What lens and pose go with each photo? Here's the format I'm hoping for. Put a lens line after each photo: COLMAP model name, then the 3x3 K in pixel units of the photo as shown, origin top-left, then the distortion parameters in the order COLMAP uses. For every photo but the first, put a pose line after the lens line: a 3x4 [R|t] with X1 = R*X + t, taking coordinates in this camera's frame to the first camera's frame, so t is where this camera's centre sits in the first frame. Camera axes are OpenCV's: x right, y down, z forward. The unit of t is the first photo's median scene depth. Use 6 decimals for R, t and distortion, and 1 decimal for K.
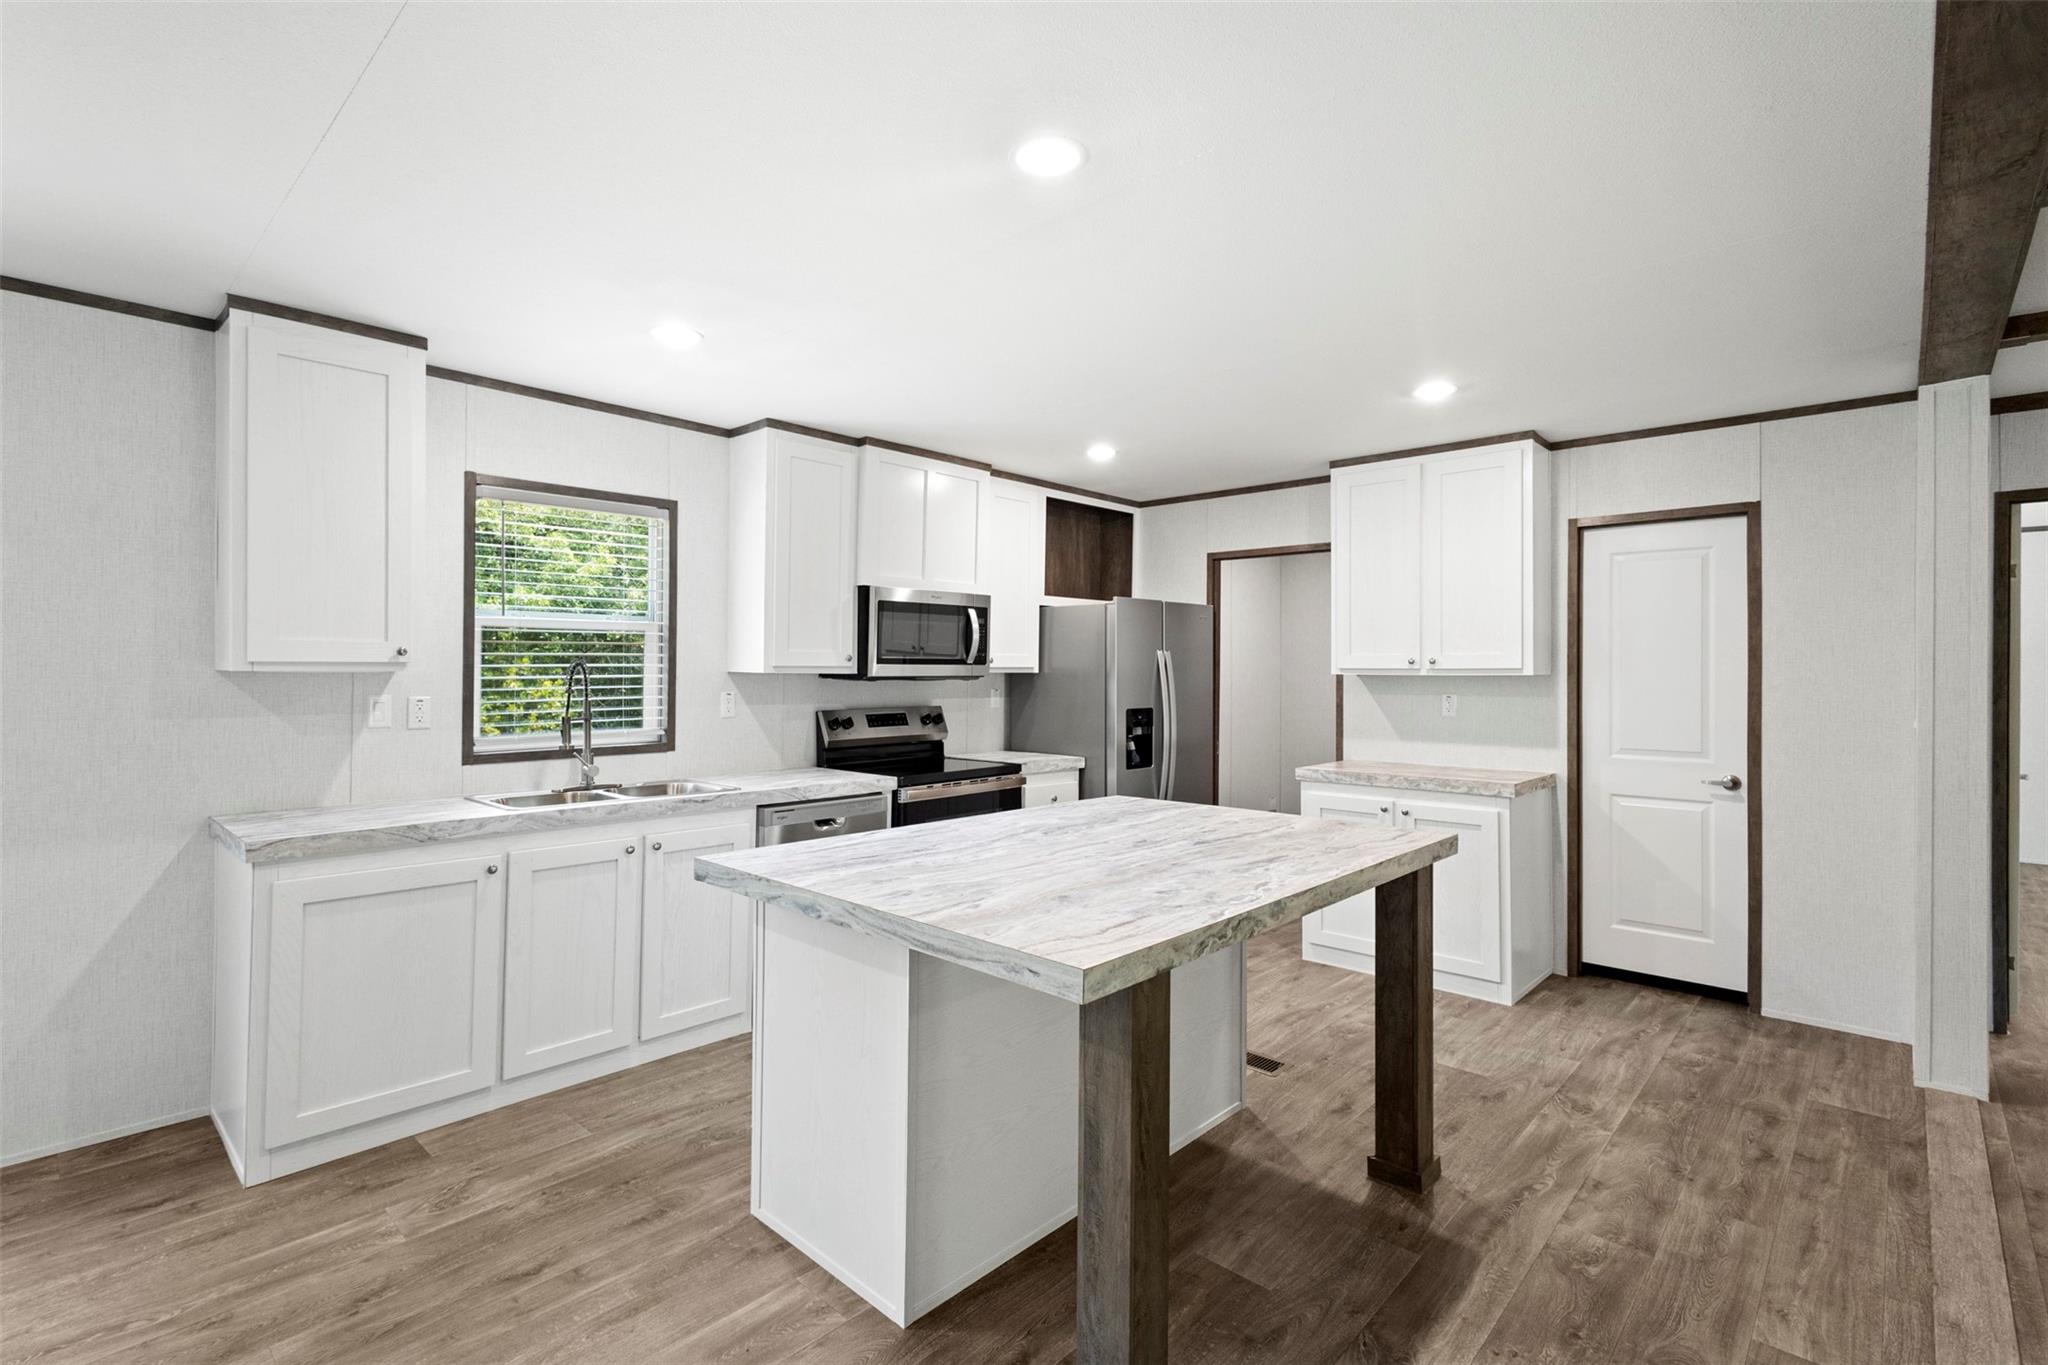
lens RADIAL K [[938.6, 0, 1029.5], [0, 938.6, 670.6], [0, 0, 1]] dist [0.012039, -0.006802]
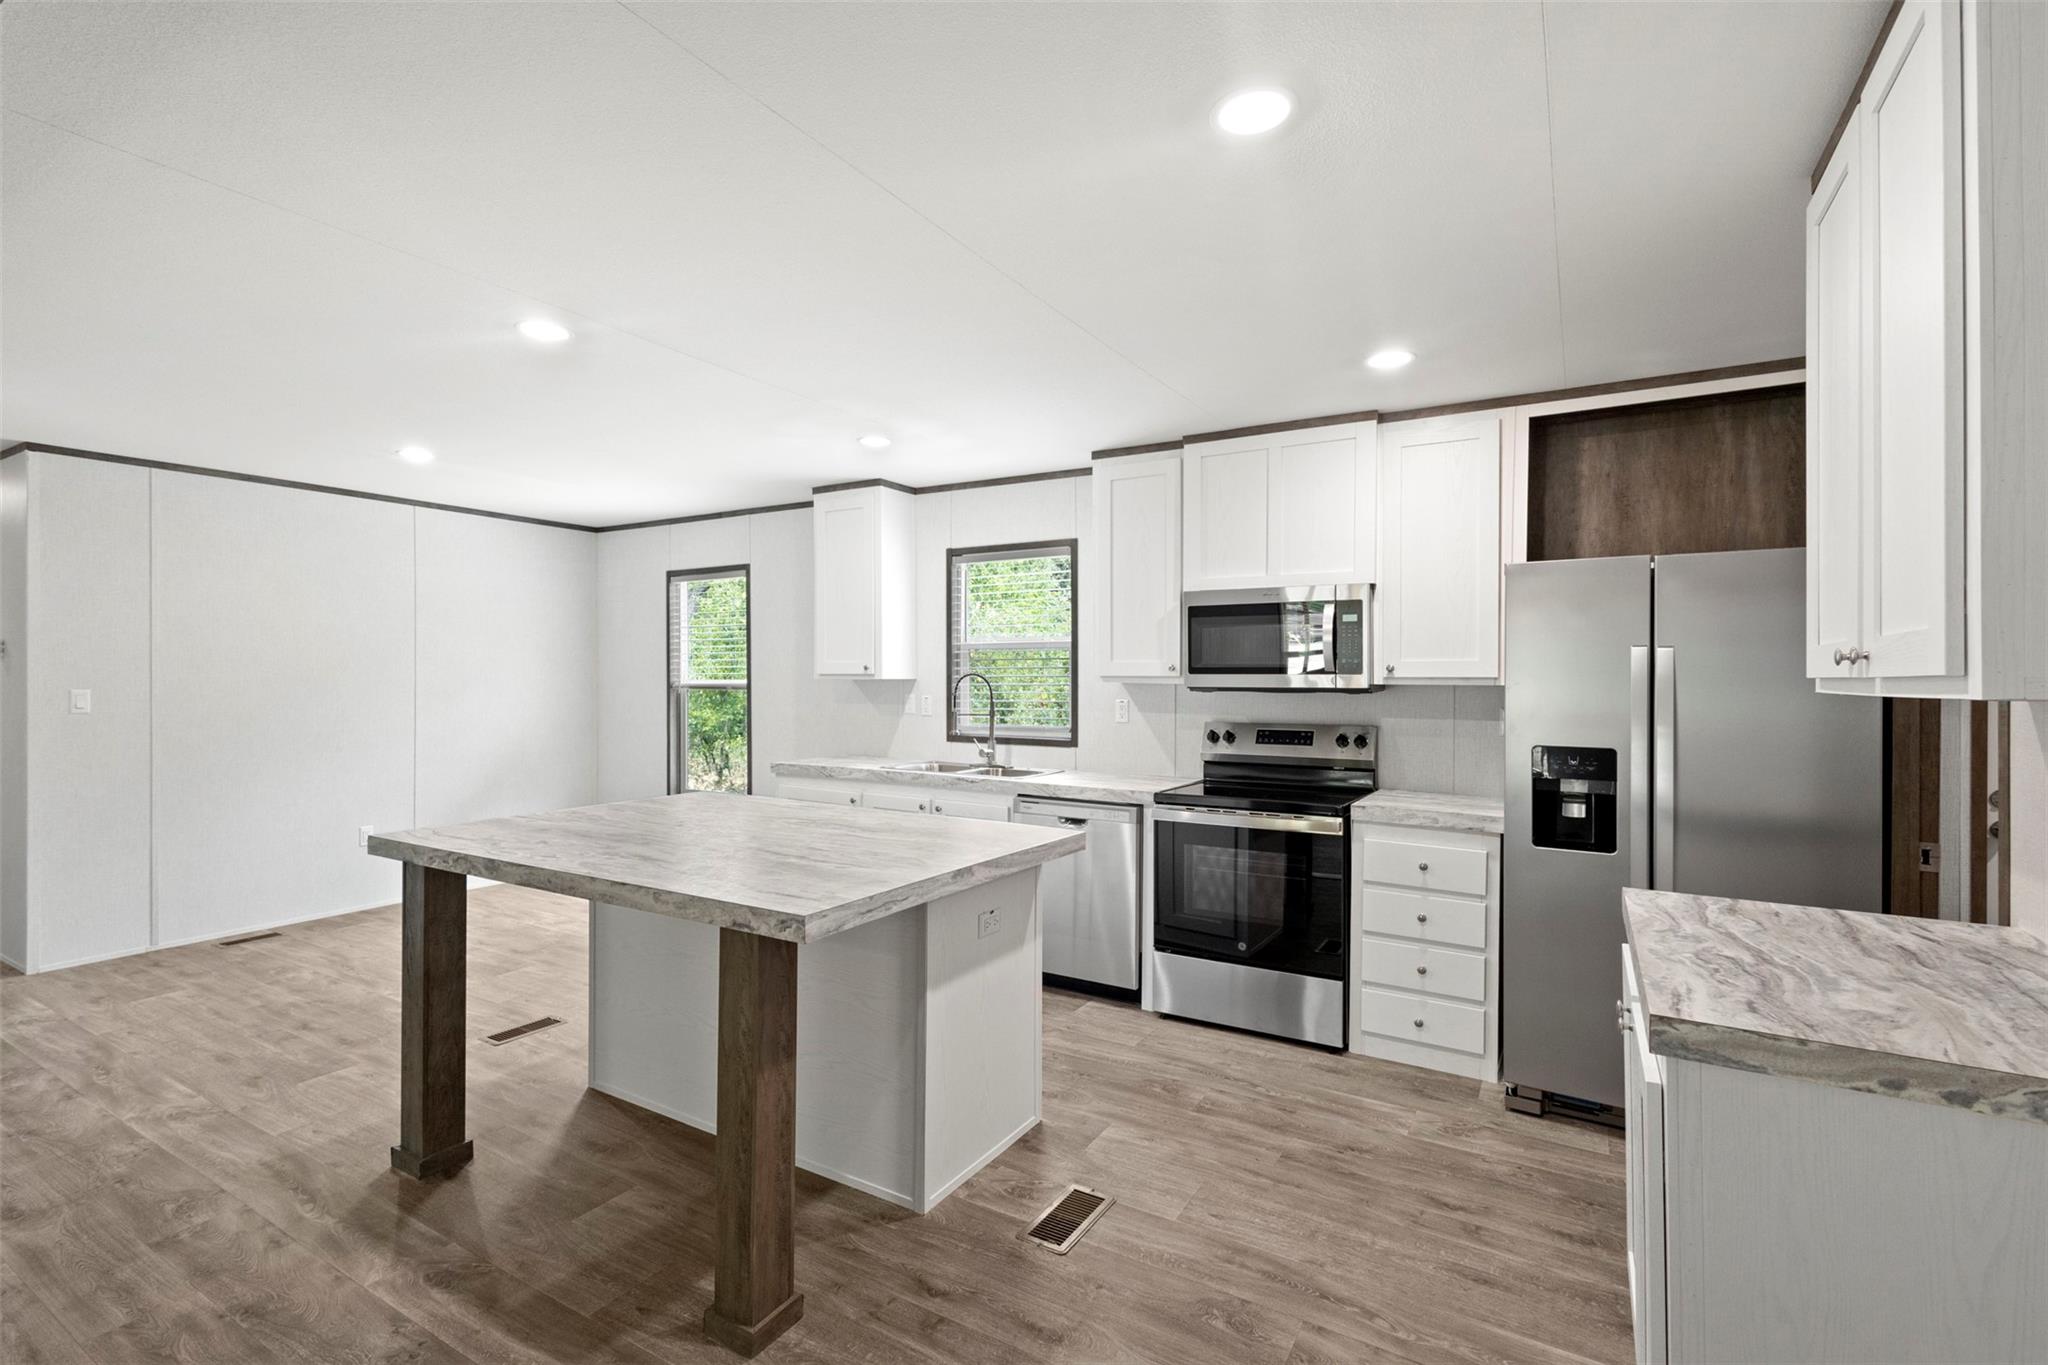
lens RADIAL K [[938.6, 0, 1031.9], [0, 938.6, 664.3], [0, 0, 1]] dist [0.012039, -0.006802]
pose [[0.220545, -0.011495, -0.975309, 0.740767], [-0.007255, 0.999884, -0.013425, -0.001942], [0.975350, 0.010037, 0.220436, 0.666405]]
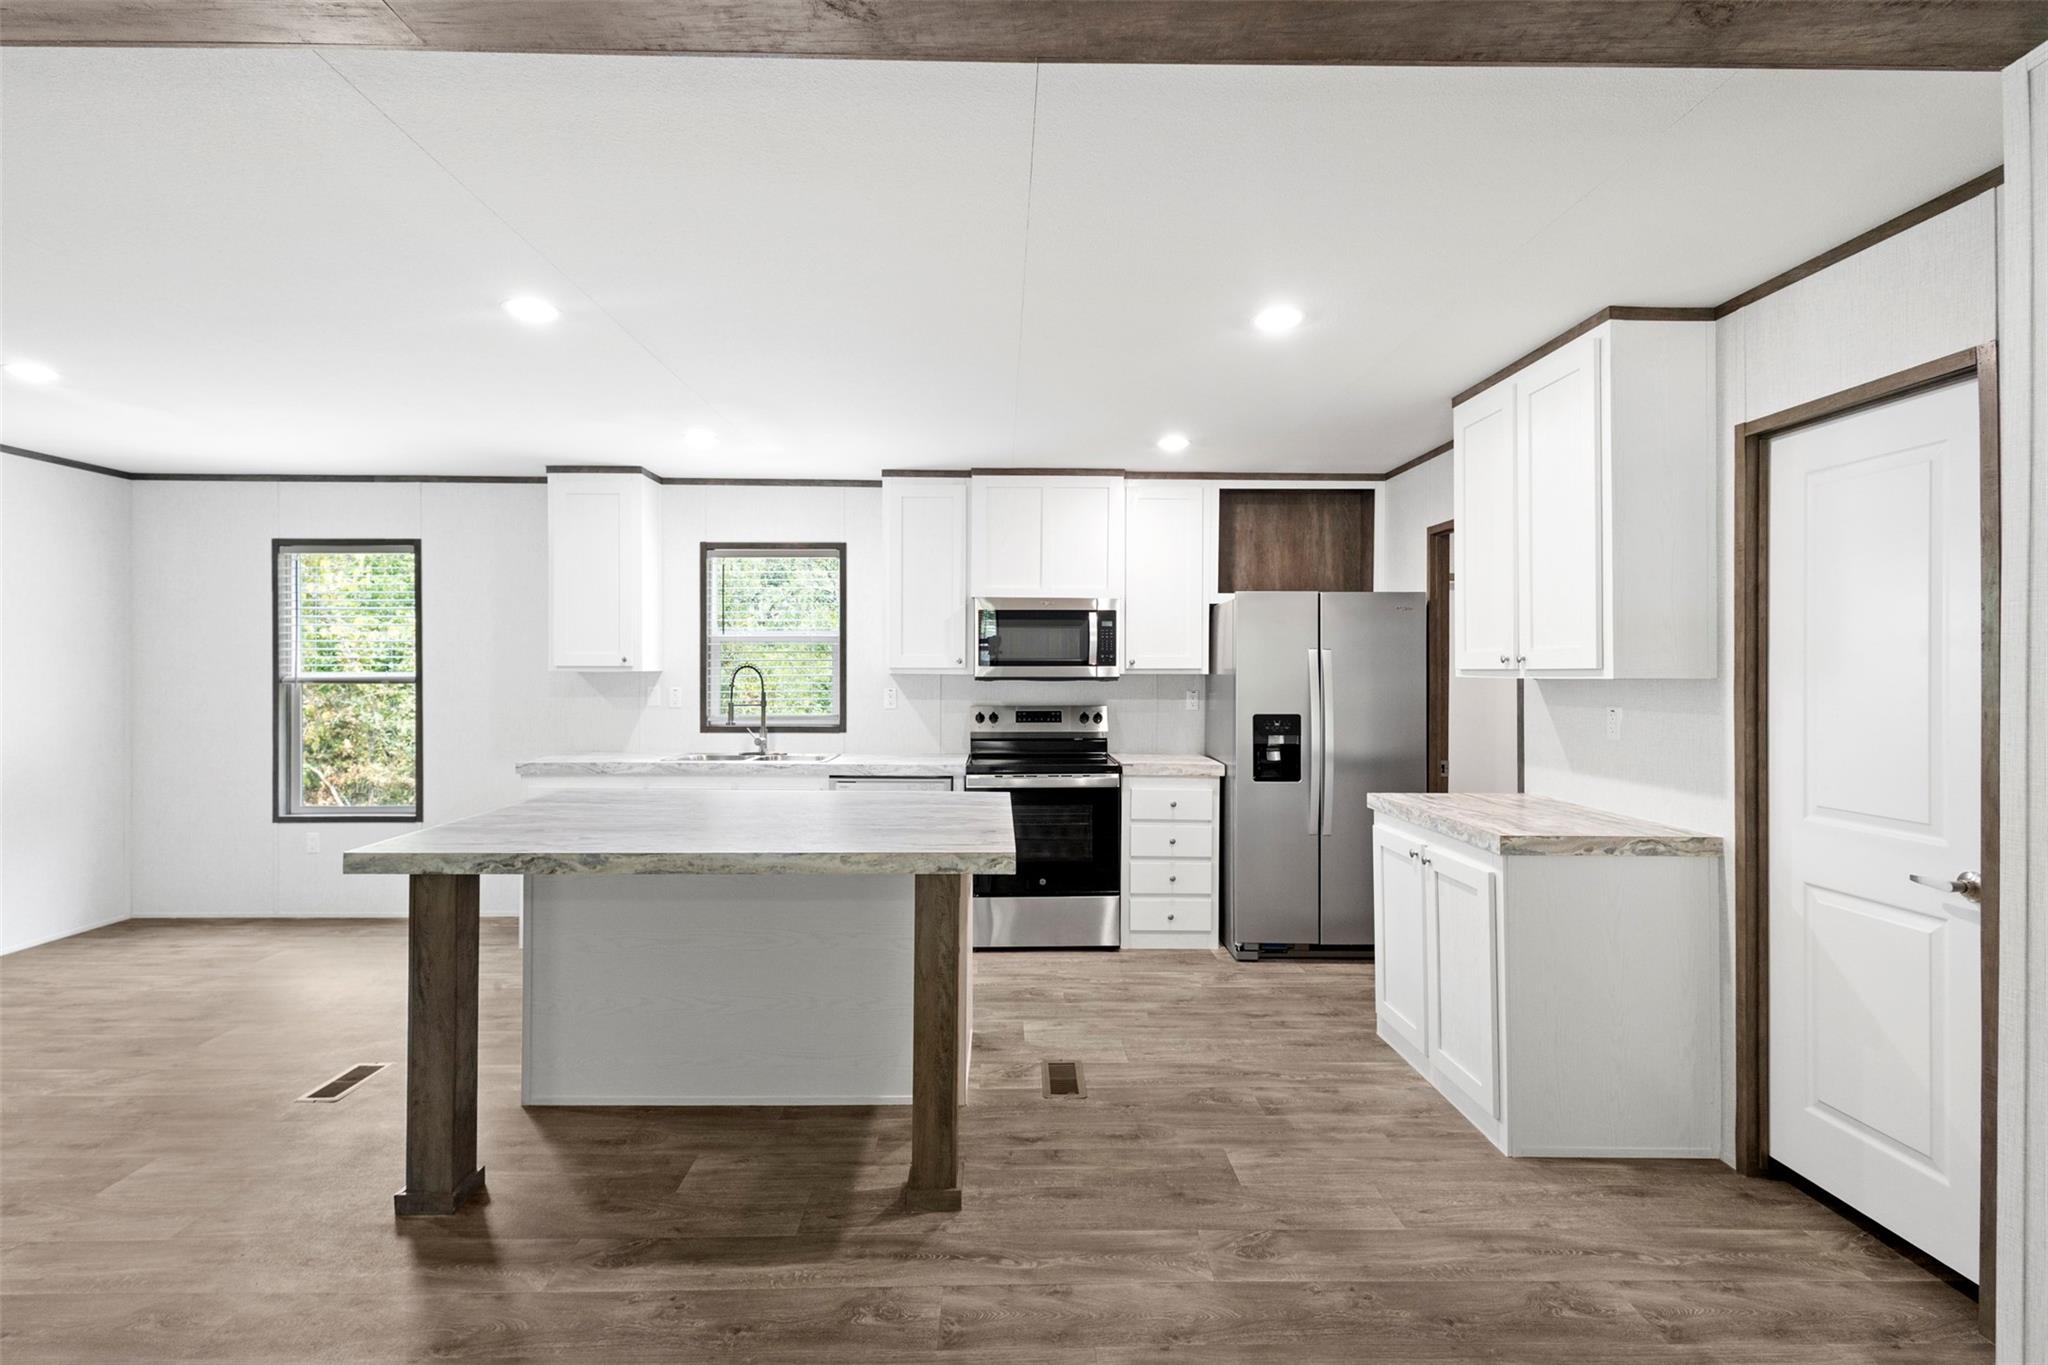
lens RADIAL K [[938.6, 0, 1015.0], [0, 938.6, 662.9], [0, 0, 1]] dist [0.012039, -0.006802]
pose [[0.710098, -0.007210, -0.704066, 0.684047], [-0.004894, 0.999873, -0.015174, 0.007476], [0.704086, 0.014221, 0.709972, 0.235452]]
